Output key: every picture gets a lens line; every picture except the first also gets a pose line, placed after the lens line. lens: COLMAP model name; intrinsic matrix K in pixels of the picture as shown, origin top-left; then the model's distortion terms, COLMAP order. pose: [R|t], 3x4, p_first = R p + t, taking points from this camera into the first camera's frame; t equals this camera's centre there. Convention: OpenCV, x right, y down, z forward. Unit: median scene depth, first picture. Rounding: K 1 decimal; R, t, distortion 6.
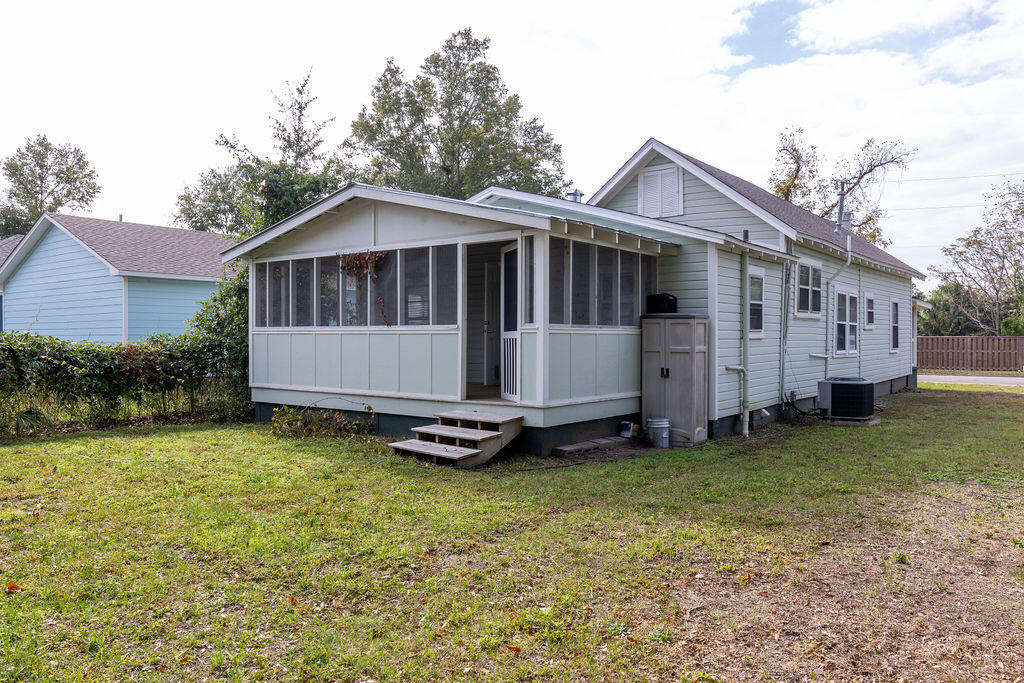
lens RADIAL K [[753.2, 0, 512.3], [0, 753.2, 338.0], [0, 0, 1]] dist [0.000671, 0.000241]
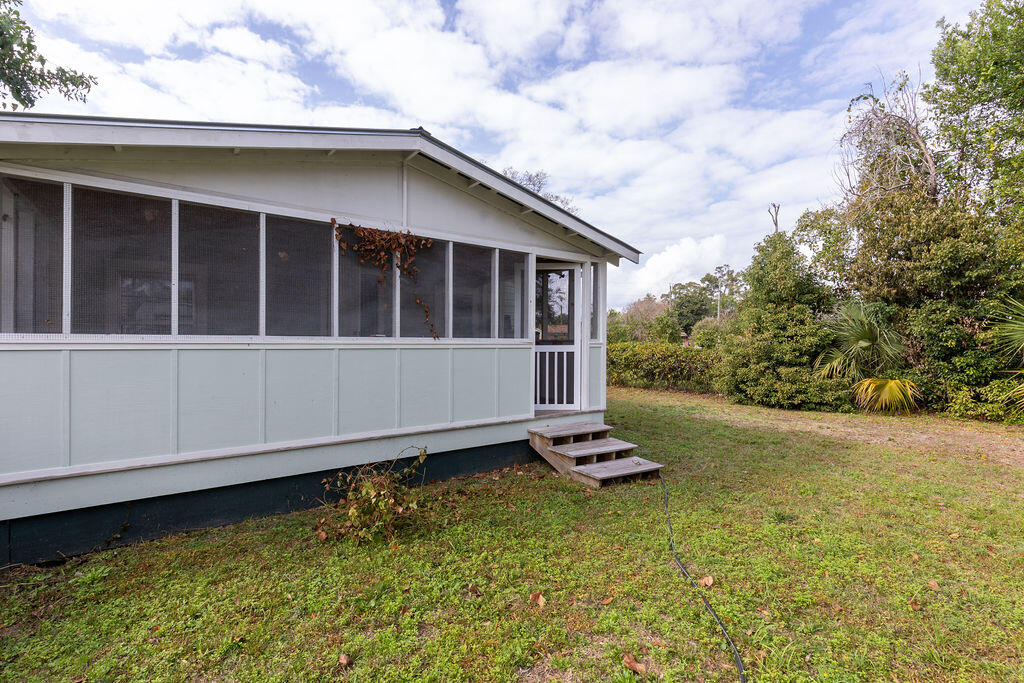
lens RADIAL K [[468.6, 0, 512.0], [0, 468.6, 346.9], [0, 0, 1]] dist [-0.000937, -0.000085]
pose [[0.268759, -0.004806, 0.963196, -0.603370], [0.007281, 0.999969, 0.002958, -0.007925], [-0.963180, 0.006218, 0.268785, 0.801404]]
